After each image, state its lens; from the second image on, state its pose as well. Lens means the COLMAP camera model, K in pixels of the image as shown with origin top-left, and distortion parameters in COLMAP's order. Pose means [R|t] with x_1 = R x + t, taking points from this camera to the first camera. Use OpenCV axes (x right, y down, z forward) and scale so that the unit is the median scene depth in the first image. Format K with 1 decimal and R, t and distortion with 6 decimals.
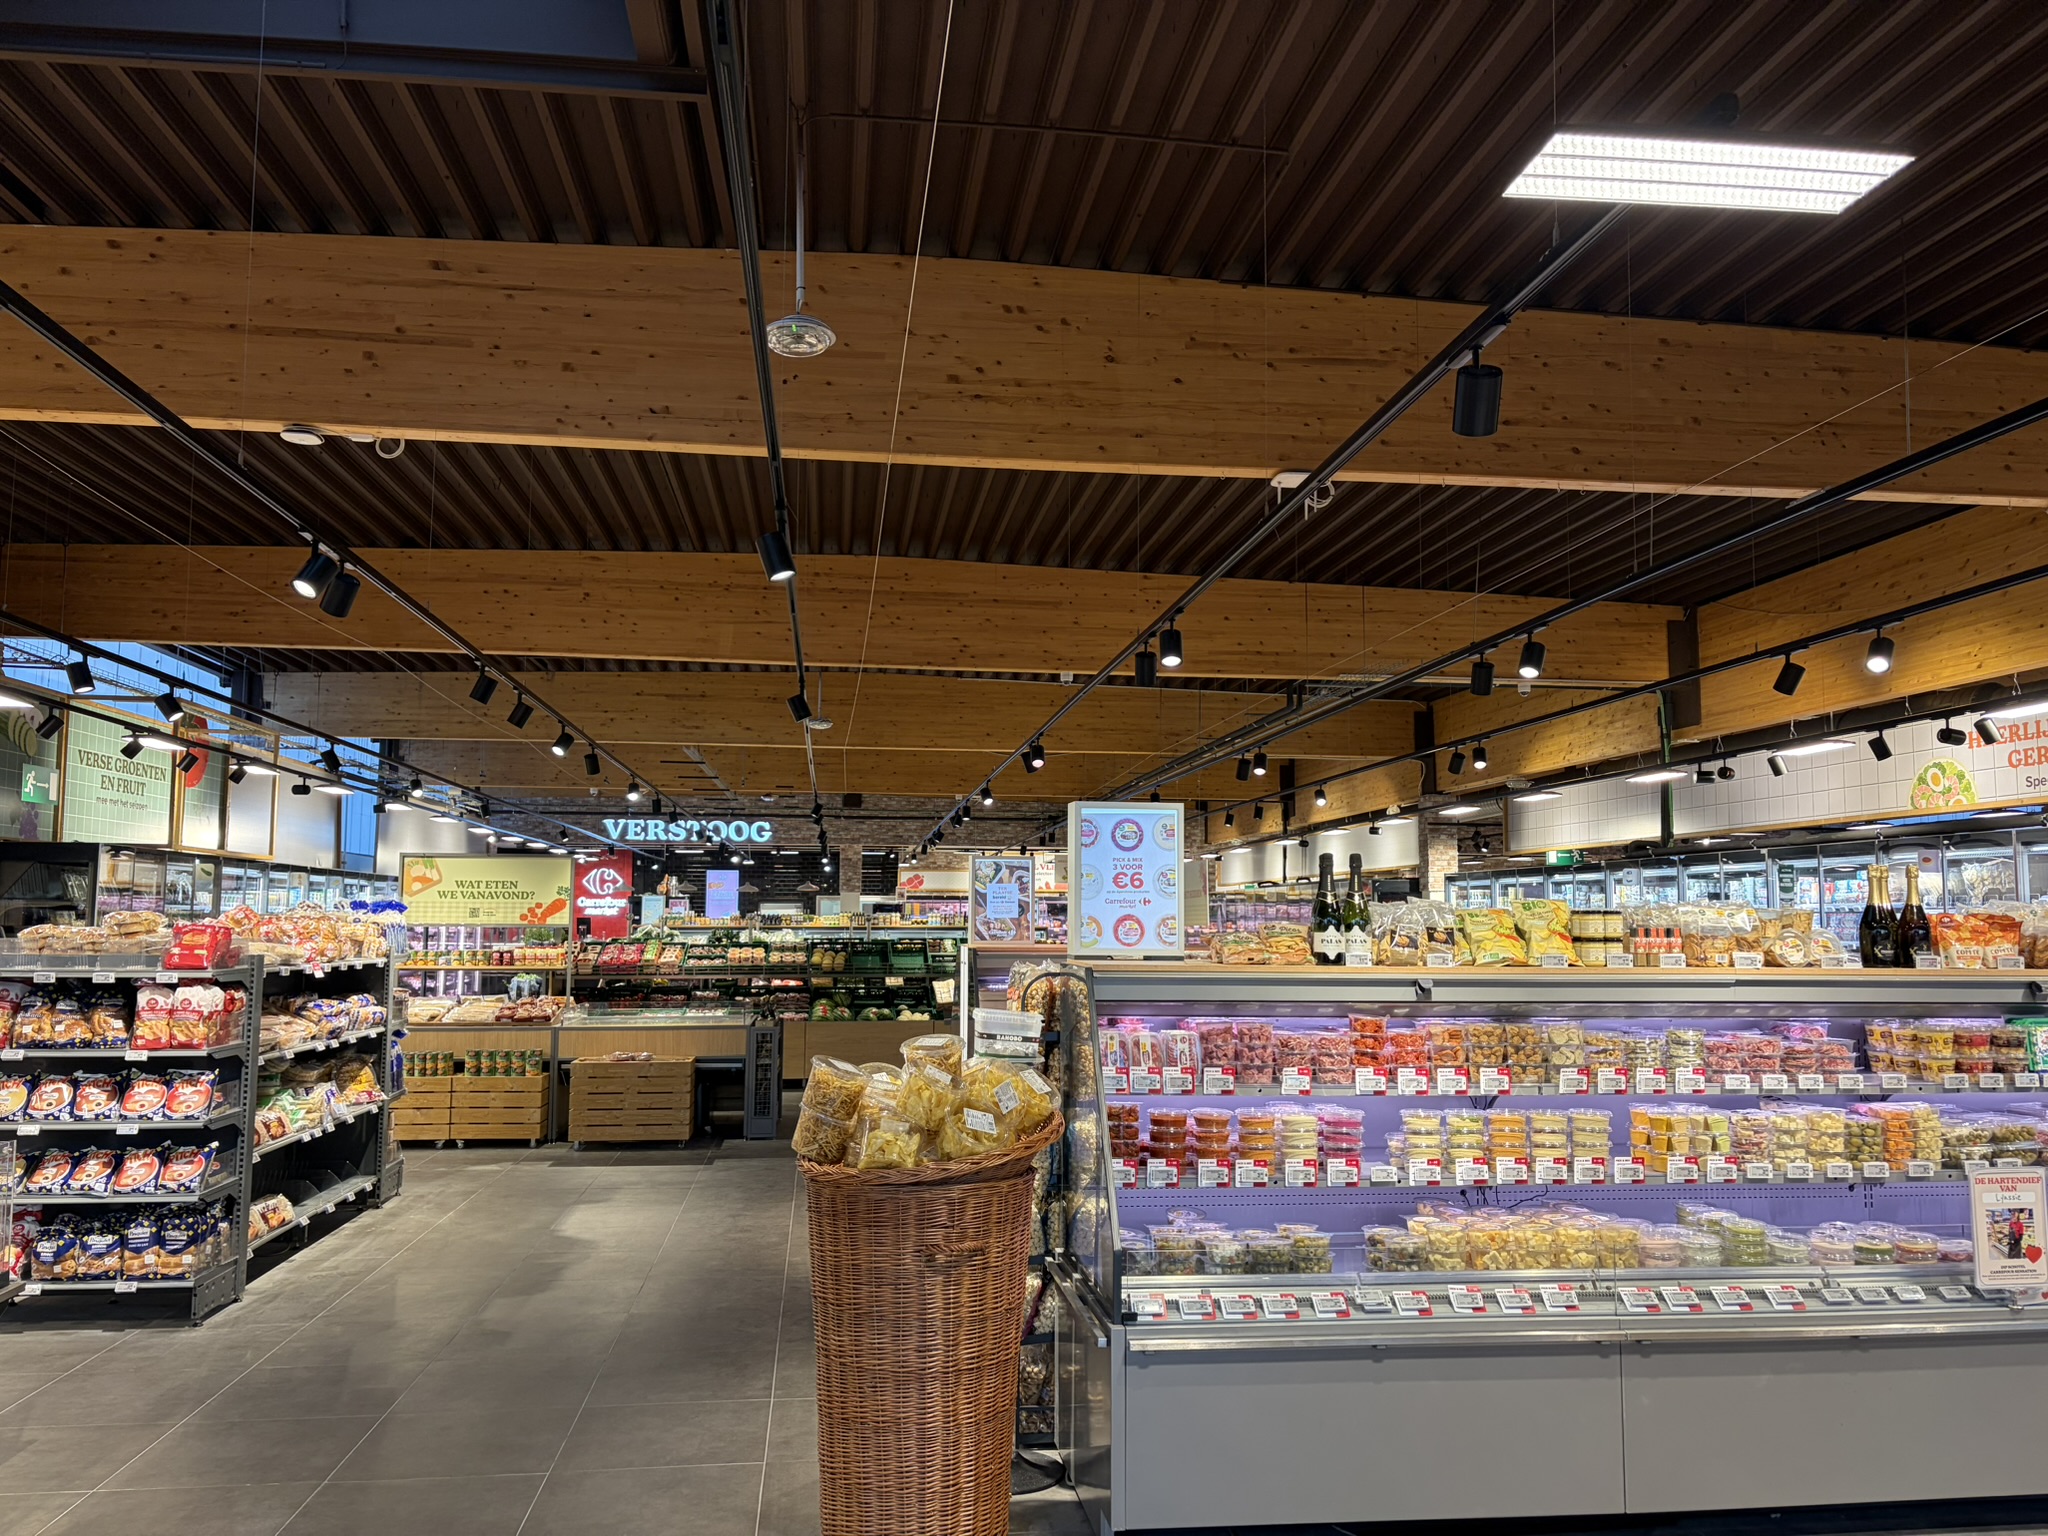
lens RADIAL K [[1570.8, 0, 1024.0], [0, 1570.8, 768.0], [0, 0, 1]] dist [0.015521, 0.004306]
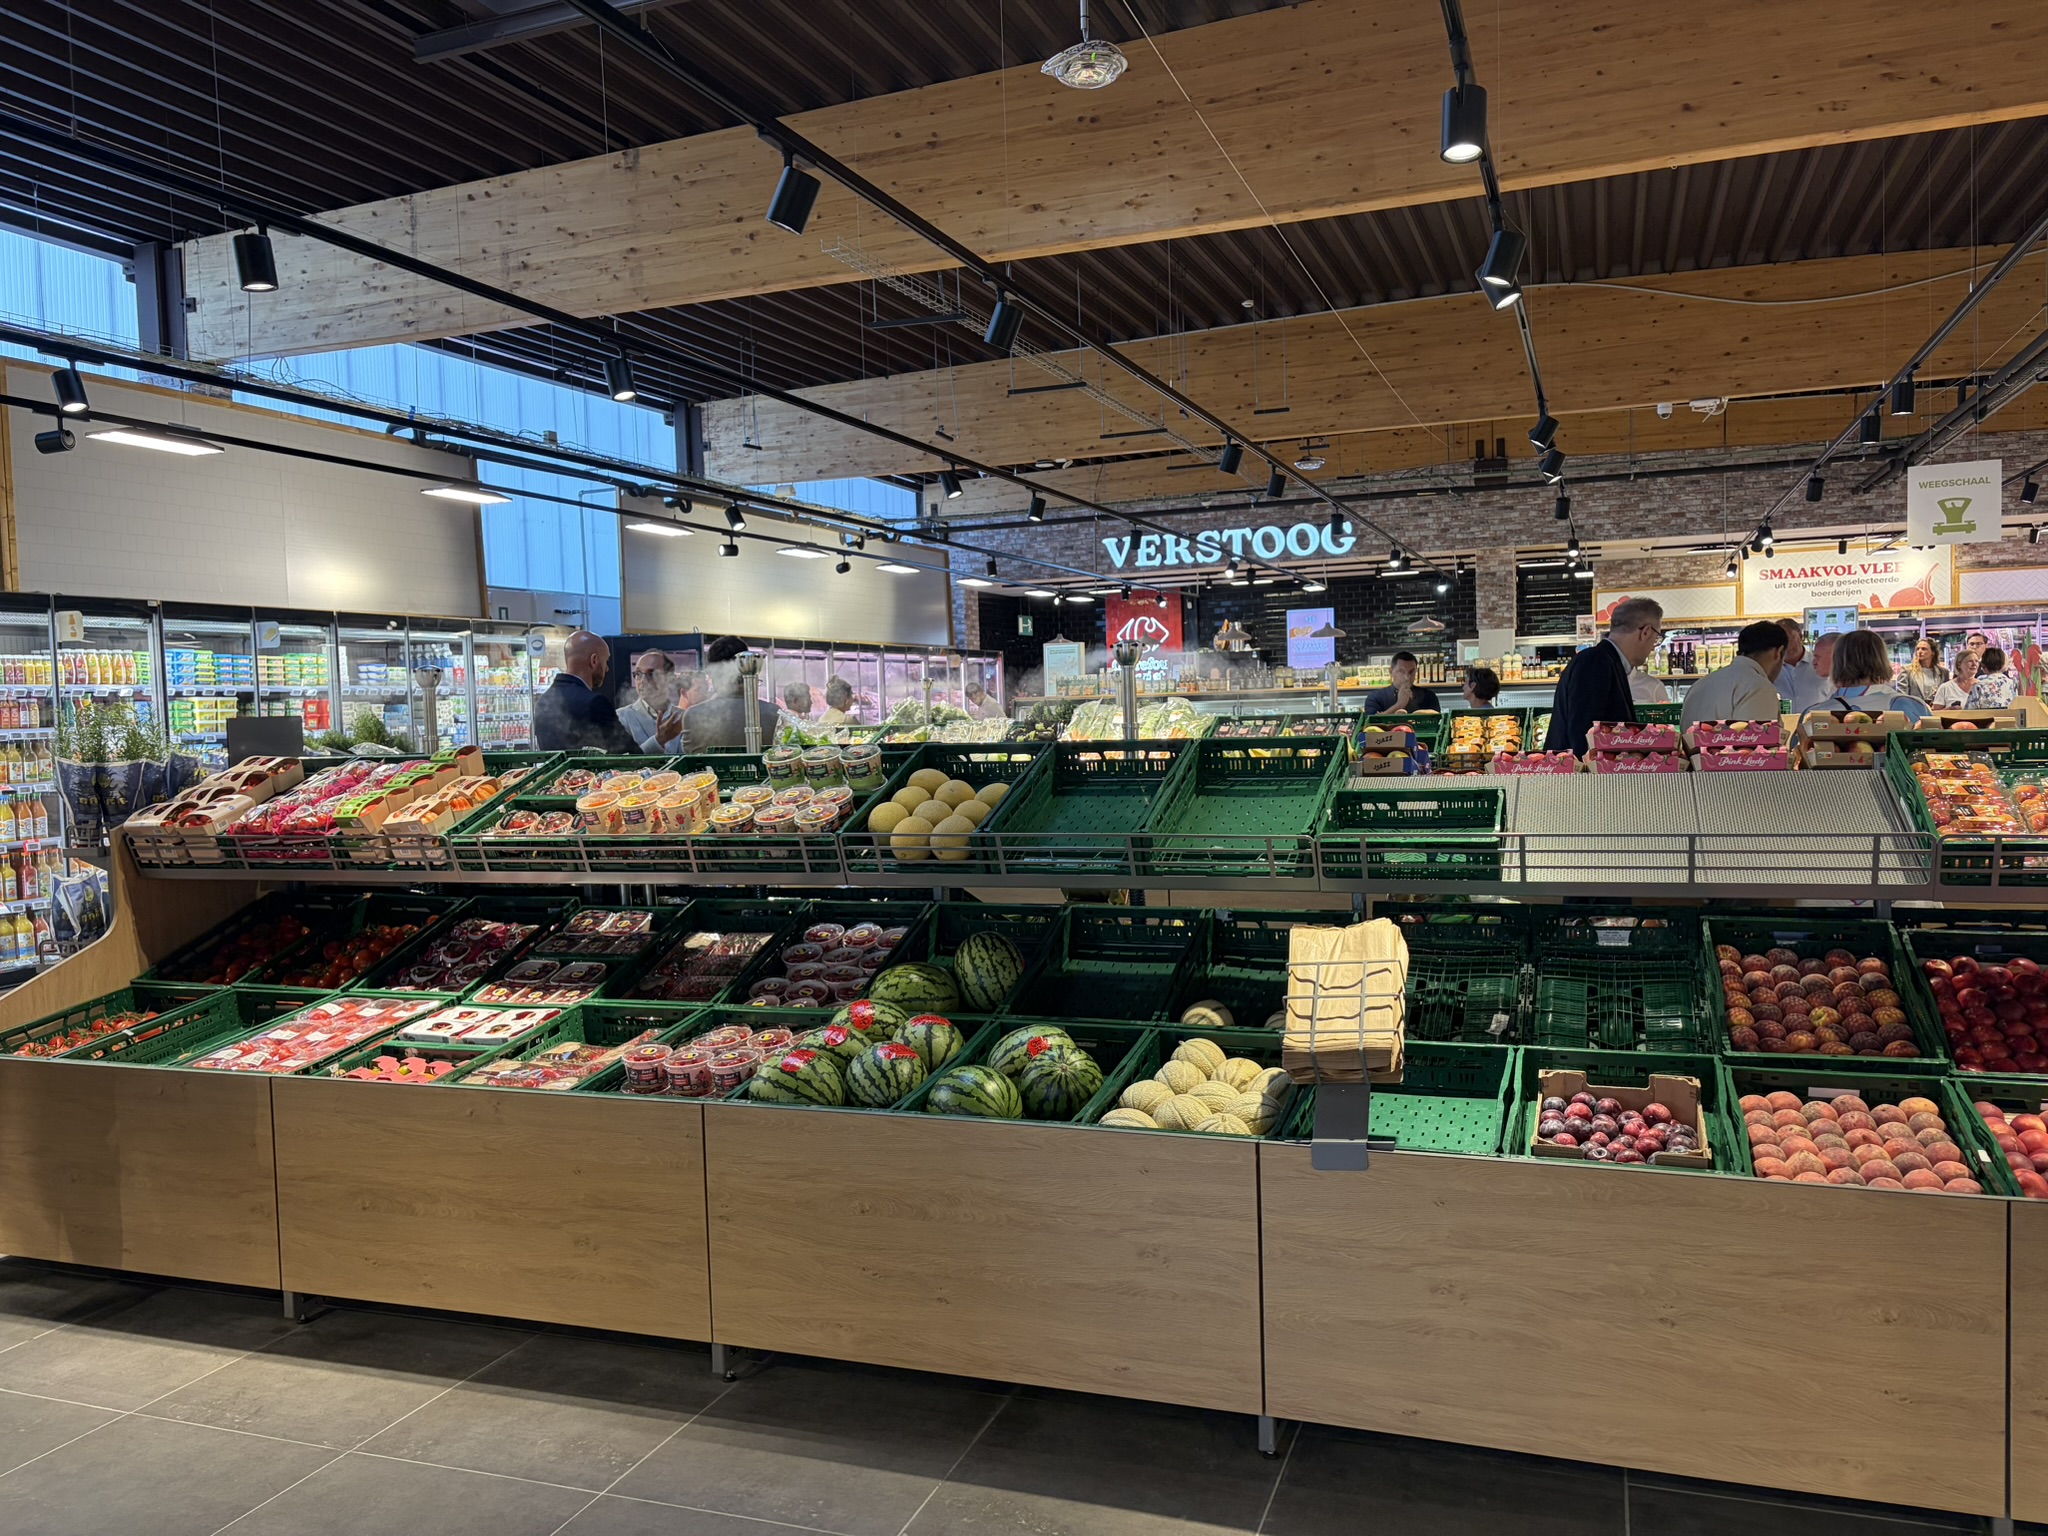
lens RADIAL K [[1570.8, 0, 1024.0], [0, 1570.8, 768.0], [0, 0, 1]] dist [0.015521, 0.004306]
pose [[0.888861, -0.015719, -0.457907, 0.002812], [0.082128, 0.988691, 0.125483, 0.042279], [0.450756, -0.149144, 0.880100, 0.392985]]
